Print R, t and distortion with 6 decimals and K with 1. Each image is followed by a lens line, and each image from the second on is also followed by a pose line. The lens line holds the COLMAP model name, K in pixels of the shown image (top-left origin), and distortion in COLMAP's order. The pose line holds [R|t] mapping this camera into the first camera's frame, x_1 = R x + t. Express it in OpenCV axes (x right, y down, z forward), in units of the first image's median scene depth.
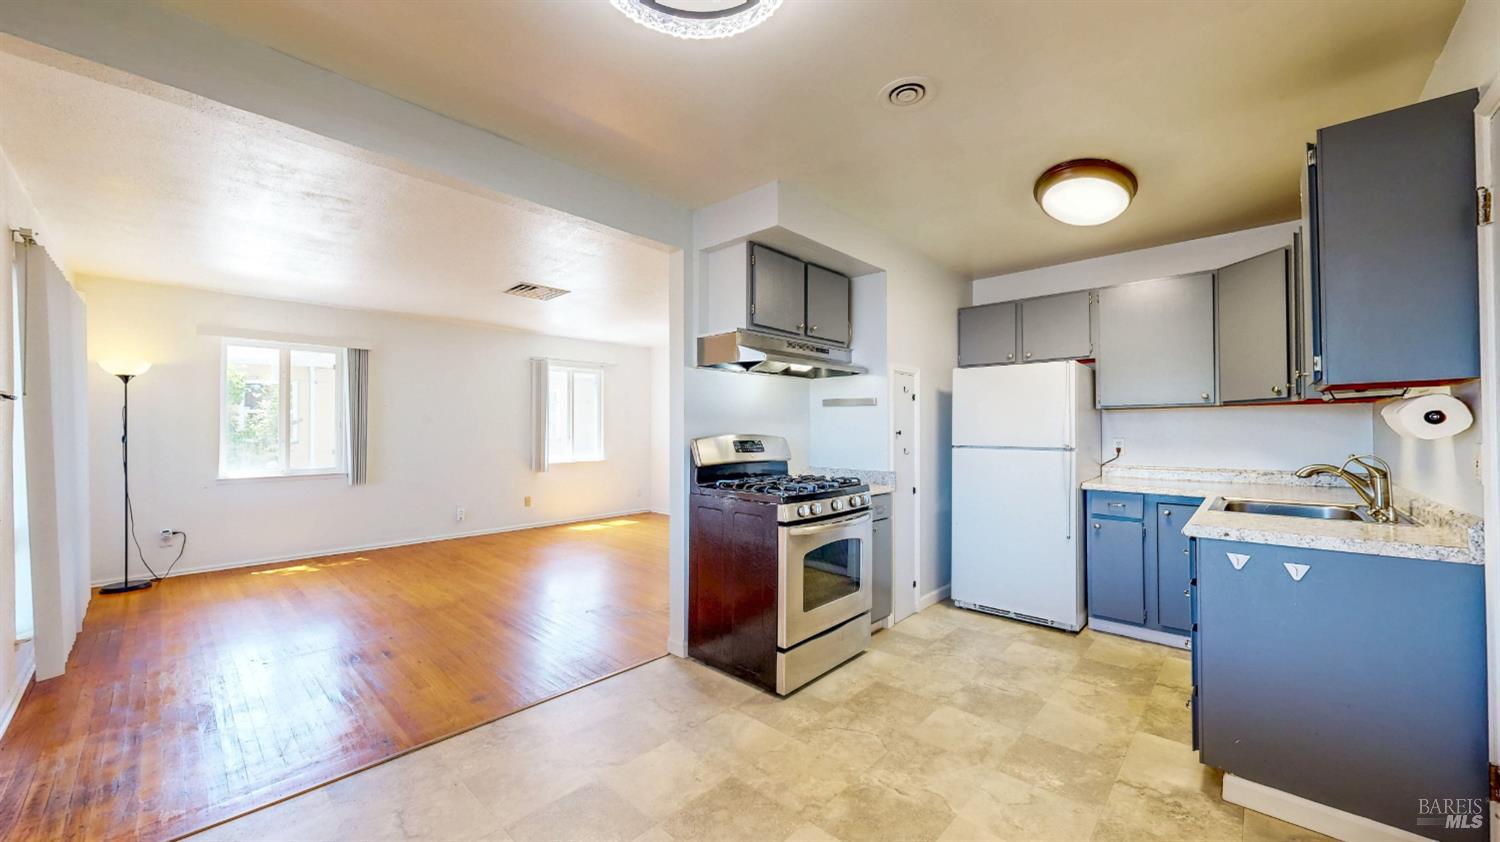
lens RADIAL K [[550.1, 0, 759.4], [0, 550.1, 421.8], [0, 0, 1]] dist [-0.009156, -0.000222]
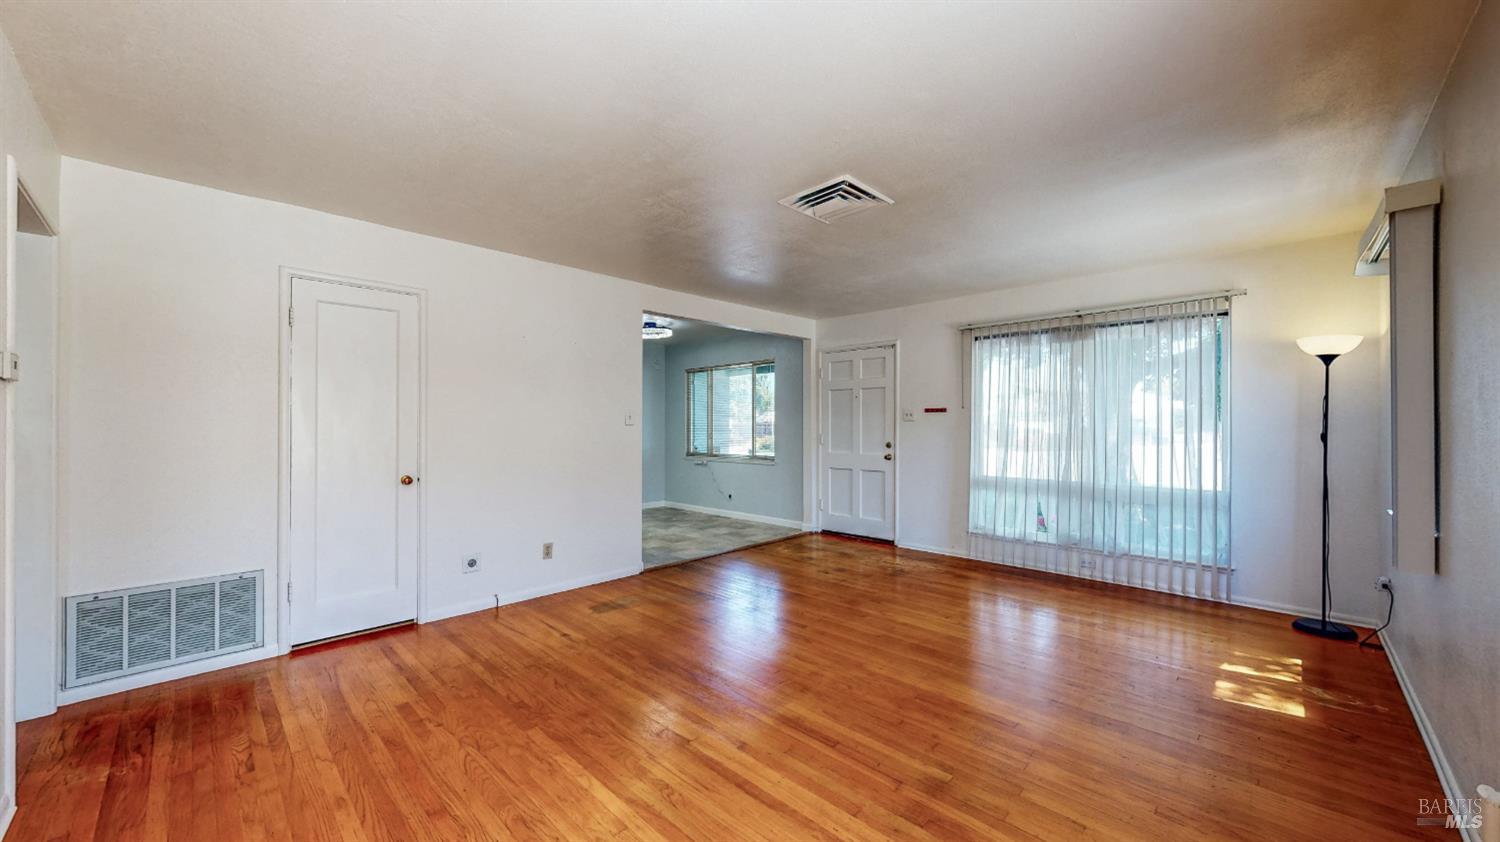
lens RADIAL K [[548.5, 0, 749.3], [0, 548.5, 423.1], [0, 0, 1]] dist [-0.001170, -0.000110]
pose [[-0.999568, 0.001815, 0.029332, -0.360239], [0.001398, 0.999898, -0.014206, 0.020400], [-0.029354, -0.014159, -0.999469, 1.741708]]
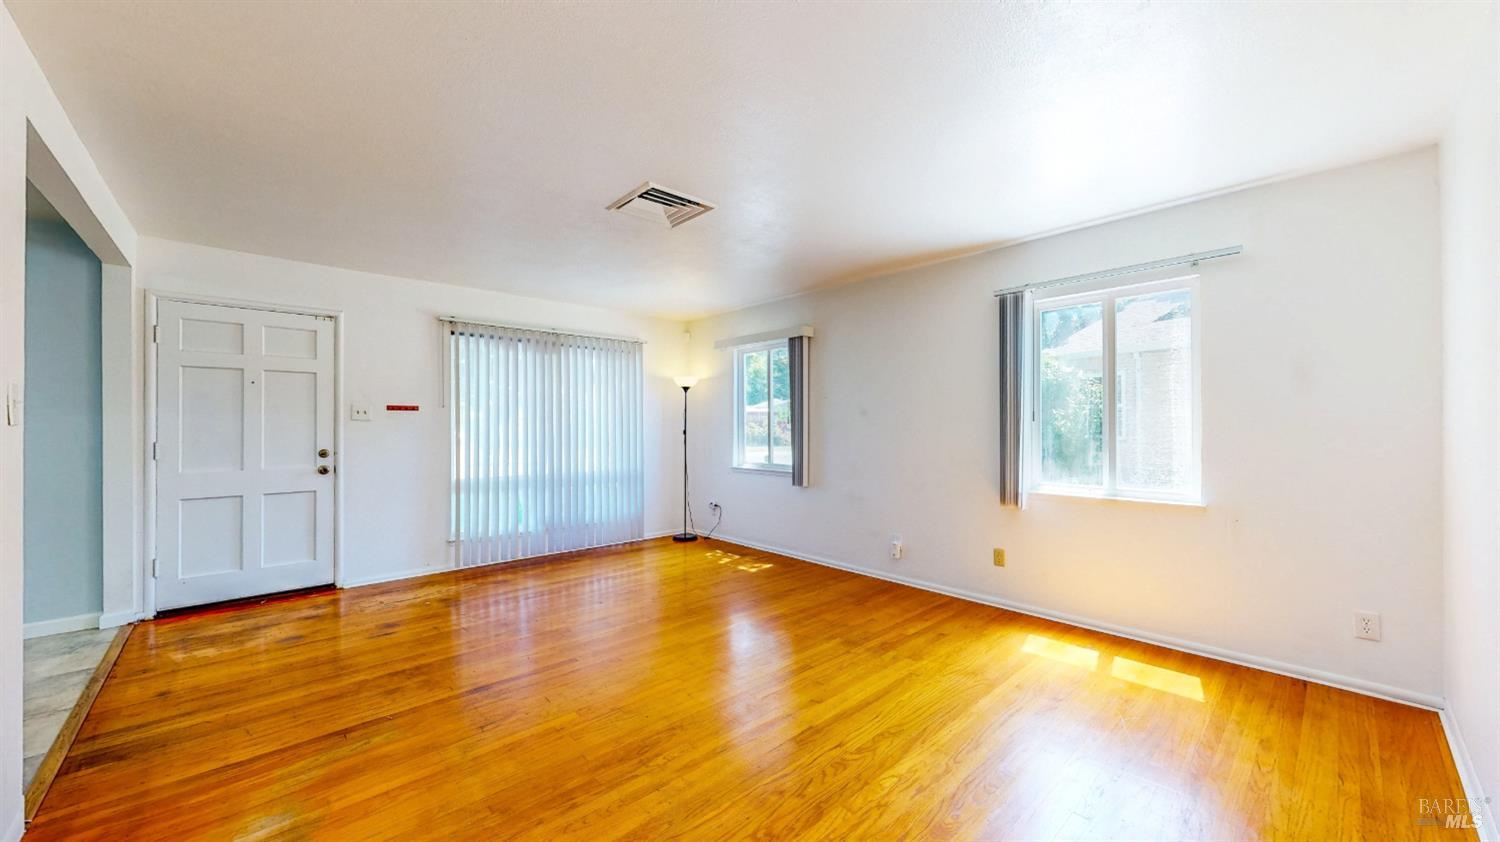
lens RADIAL K [[548.5, 0, 749.3], [0, 548.5, 423.1], [0, 0, 1]] dist [-0.001170, -0.000110]
pose [[-0.083824, -0.004298, -0.996471, 0.222395], [0.013099, 0.999900, -0.005415, 0.017093], [0.996394, -0.013507, -0.083759, 1.238846]]
